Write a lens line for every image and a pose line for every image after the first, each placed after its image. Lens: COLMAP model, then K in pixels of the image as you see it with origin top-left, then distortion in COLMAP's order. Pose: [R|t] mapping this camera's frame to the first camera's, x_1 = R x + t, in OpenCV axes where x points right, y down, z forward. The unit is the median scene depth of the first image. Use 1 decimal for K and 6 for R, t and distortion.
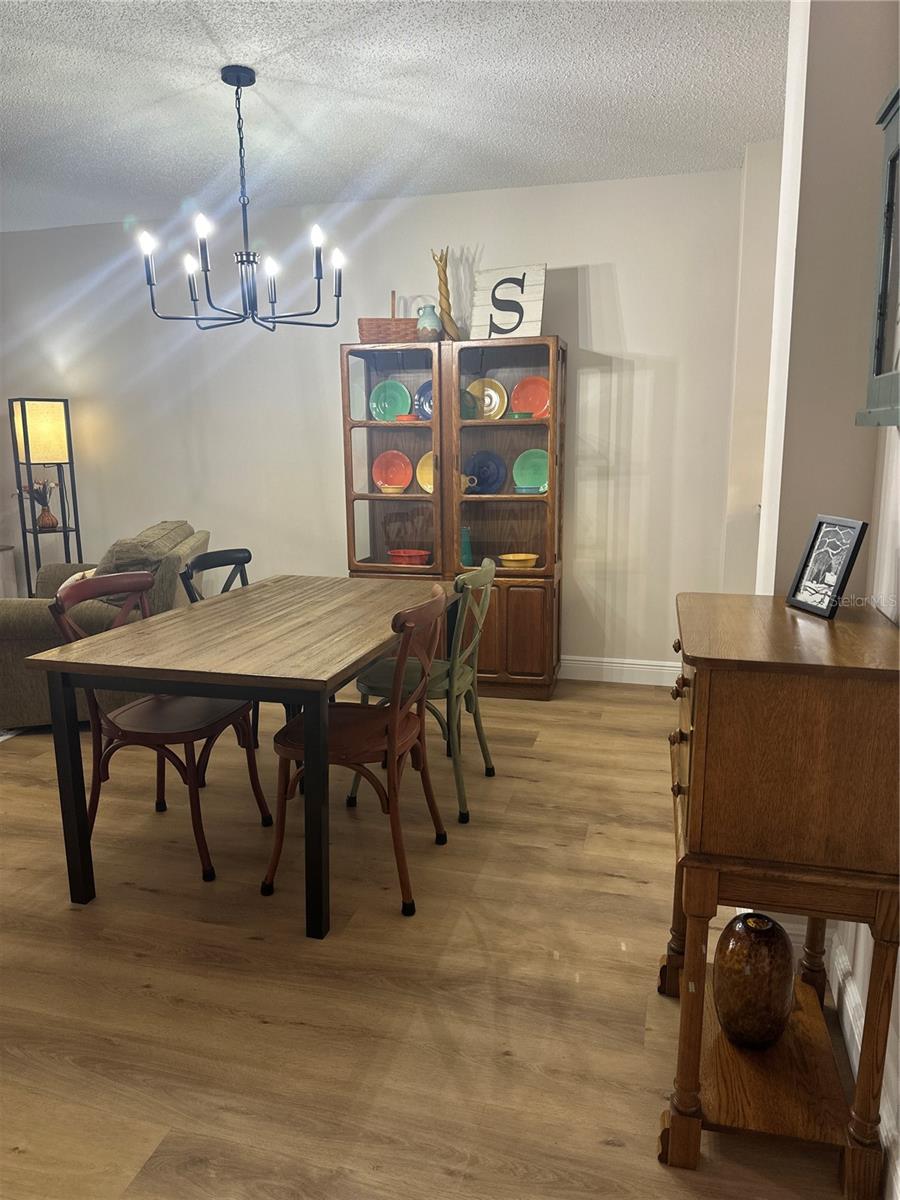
lens RADIAL K [[836.8, 0, 441.2], [0, 836.8, 604.4], [0, 0, 1]] dist [0.027275, -0.009107]
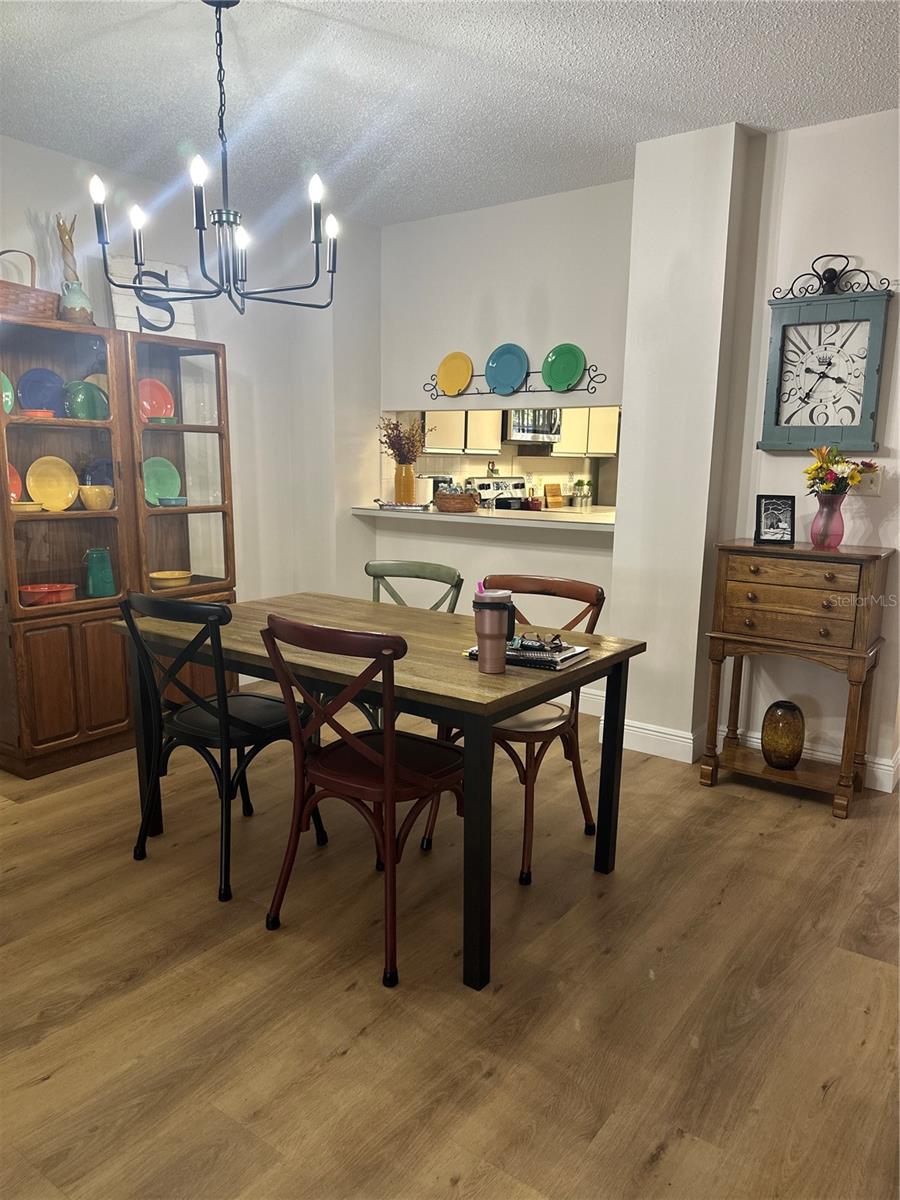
lens RADIAL K [[836.8, 0, 443.4], [0, 836.8, 598.0], [0, 0, 1]] dist [0.027275, -0.009107]
pose [[0.364643, -0.134689, 0.921355, -0.954794], [0.158544, 0.984015, 0.081103, -0.083969], [-0.917551, 0.116502, 0.380168, 0.545788]]
